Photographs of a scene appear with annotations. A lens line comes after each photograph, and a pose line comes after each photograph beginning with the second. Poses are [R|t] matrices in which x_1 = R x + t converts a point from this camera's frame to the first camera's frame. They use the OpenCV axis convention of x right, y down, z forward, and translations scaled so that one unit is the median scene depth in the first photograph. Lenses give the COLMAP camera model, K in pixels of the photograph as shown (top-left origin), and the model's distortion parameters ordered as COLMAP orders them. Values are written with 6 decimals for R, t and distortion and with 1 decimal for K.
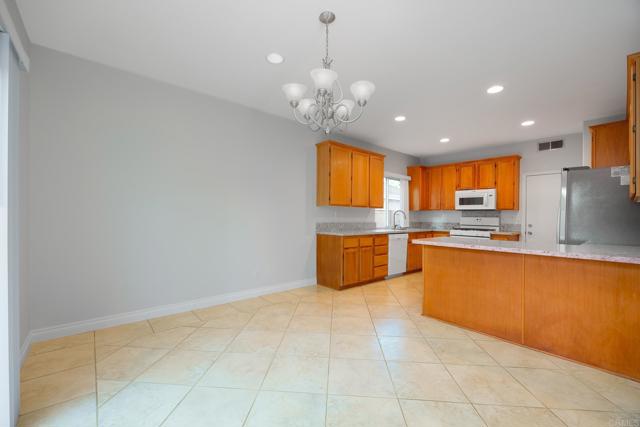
lens RADIAL K [[267.3, 0, 318.9], [0, 267.3, 216.9], [0, 0, 1]] dist [-0.002793, 0.000078]
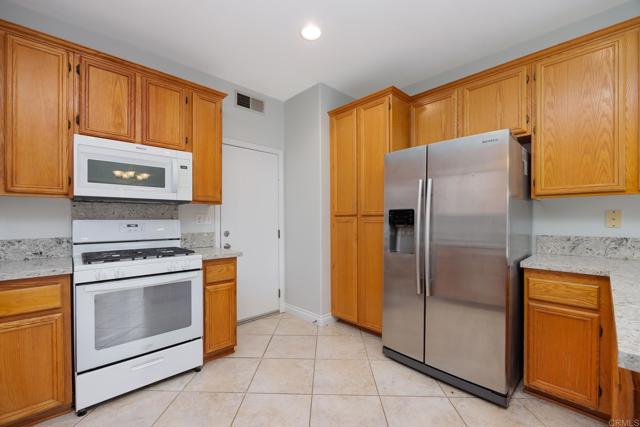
lens RADIAL K [[267.3, 0, 322.1], [0, 267.3, 219.1], [0, 0, 1]] dist [-0.002793, 0.000078]
pose [[-0.036876, -0.012644, 0.999240, 0.214041], [0.000409, 0.999920, 0.012667, -0.004776], [-0.999320, 0.000876, -0.036868, 0.779156]]
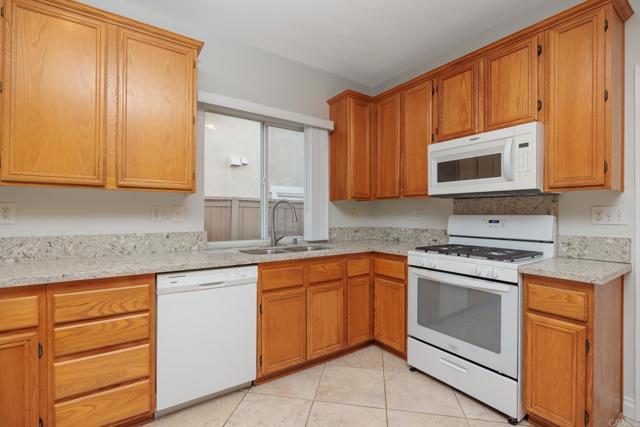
lens RADIAL K [[294.2, 0, 318.4], [0, 294.2, 213.5], [0, 0, 1]] dist [-0.000534, -0.000224]
pose [[0.992887, -0.010013, -0.118641, 0.434649], [0.009602, 0.999946, -0.004039, -0.001831], [0.118675, 0.002871, 0.992929, 0.615457]]
